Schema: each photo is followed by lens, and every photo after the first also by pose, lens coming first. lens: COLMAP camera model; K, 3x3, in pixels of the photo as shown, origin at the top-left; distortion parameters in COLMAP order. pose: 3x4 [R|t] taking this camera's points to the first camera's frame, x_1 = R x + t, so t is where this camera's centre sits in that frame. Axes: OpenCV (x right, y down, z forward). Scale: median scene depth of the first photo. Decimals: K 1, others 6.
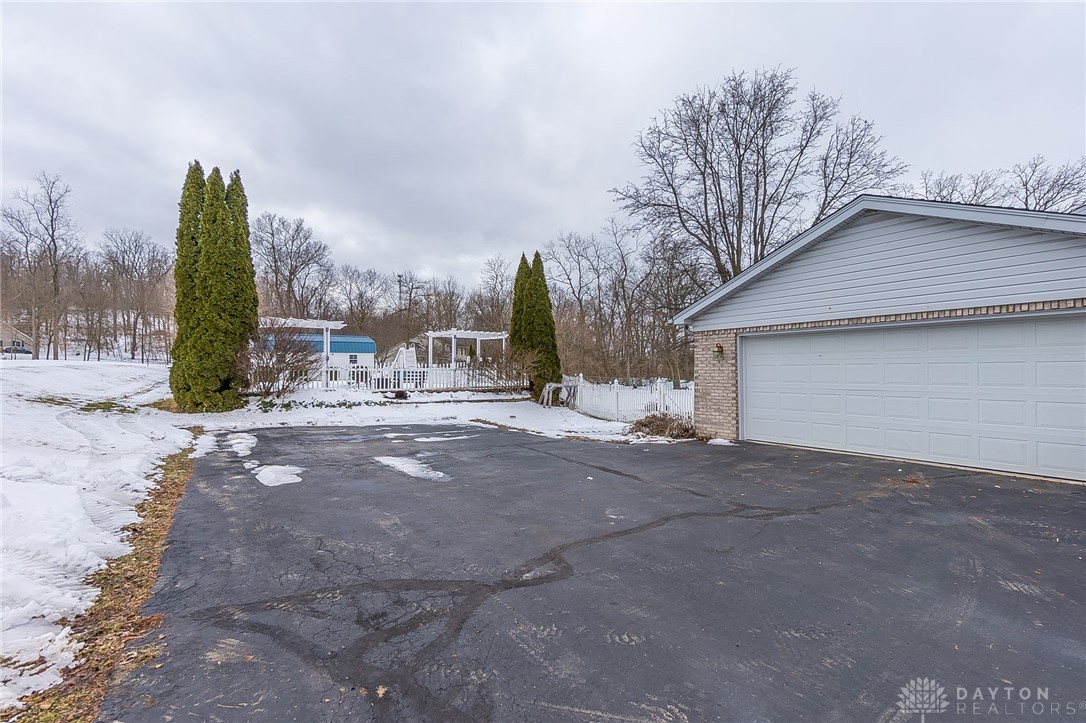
lens RADIAL K [[452.6, 0, 543.5], [0, 452.6, 364.6], [0, 0, 1]] dist [0.000616, 0.000029]
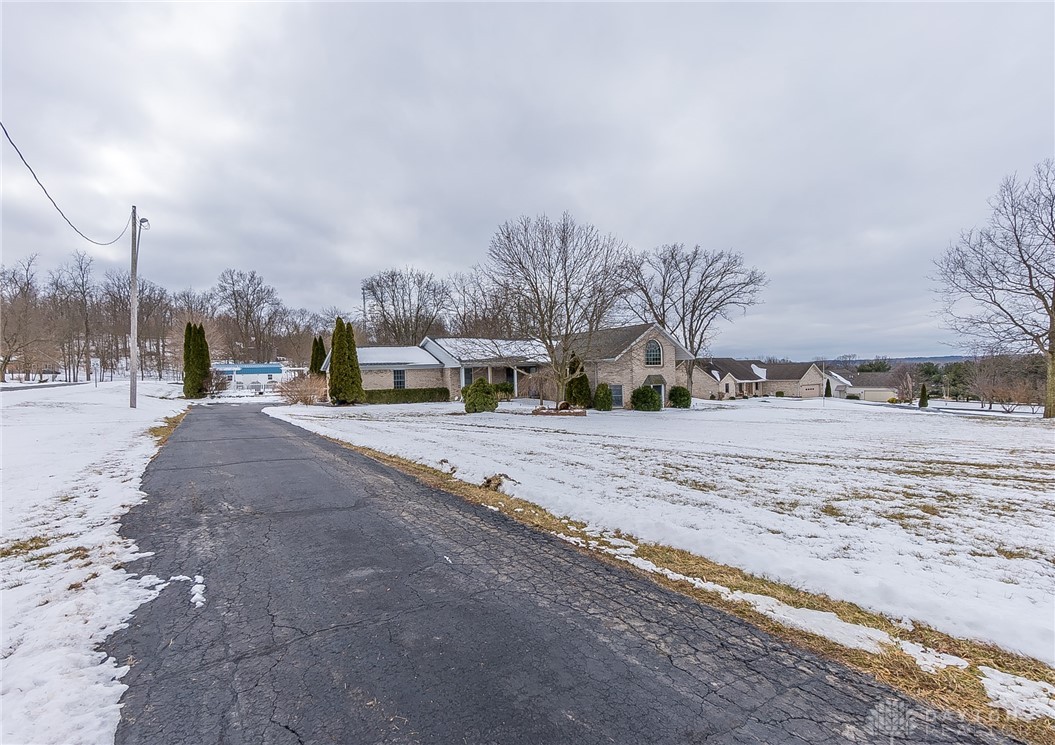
lens RADIAL K [[480.9, 0, 527.5], [0, 480.9, 372.5], [0, 0, 1]] dist [0.000213, 0.000061]
pose [[0.999398, -0.026479, -0.022430, 1.454951], [0.026742, 0.999576, 0.011519, -0.054594], [0.022116, -0.012112, 0.999682, -2.018299]]
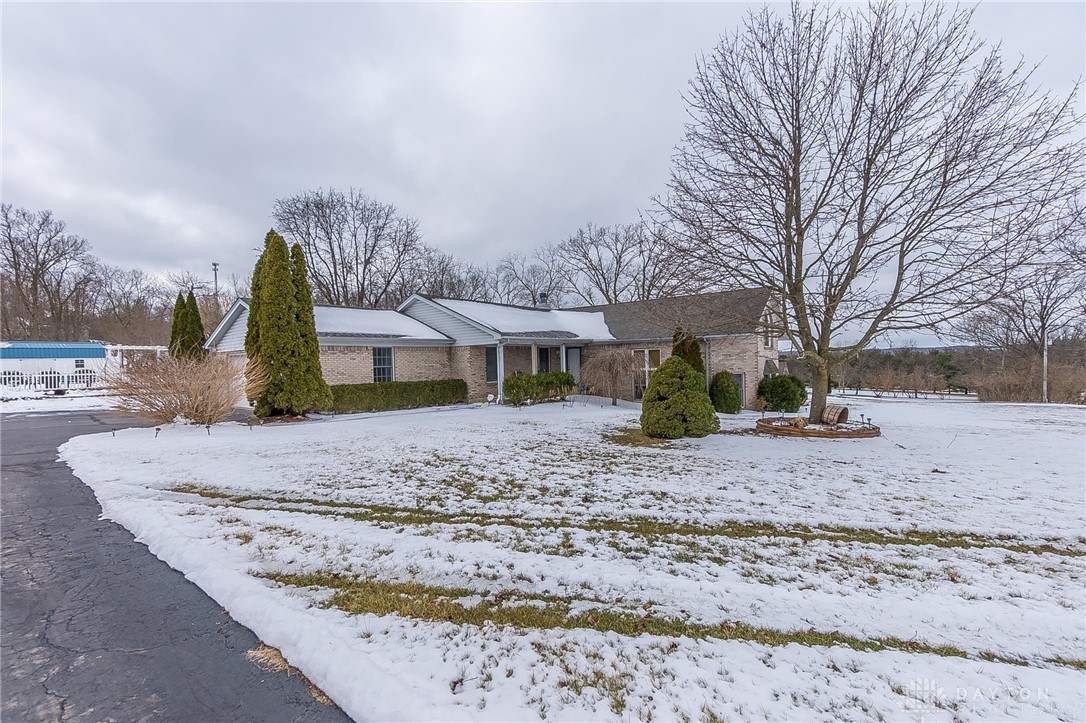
lens RADIAL K [[452.6, 0, 543.5], [0, 452.6, 364.6], [0, 0, 1]] dist [0.000616, 0.000029]
pose [[0.958698, -0.022970, 0.283497, 0.804764], [0.017937, 0.999632, 0.020336, -0.026480], [-0.283860, -0.014411, 0.958757, -0.896812]]
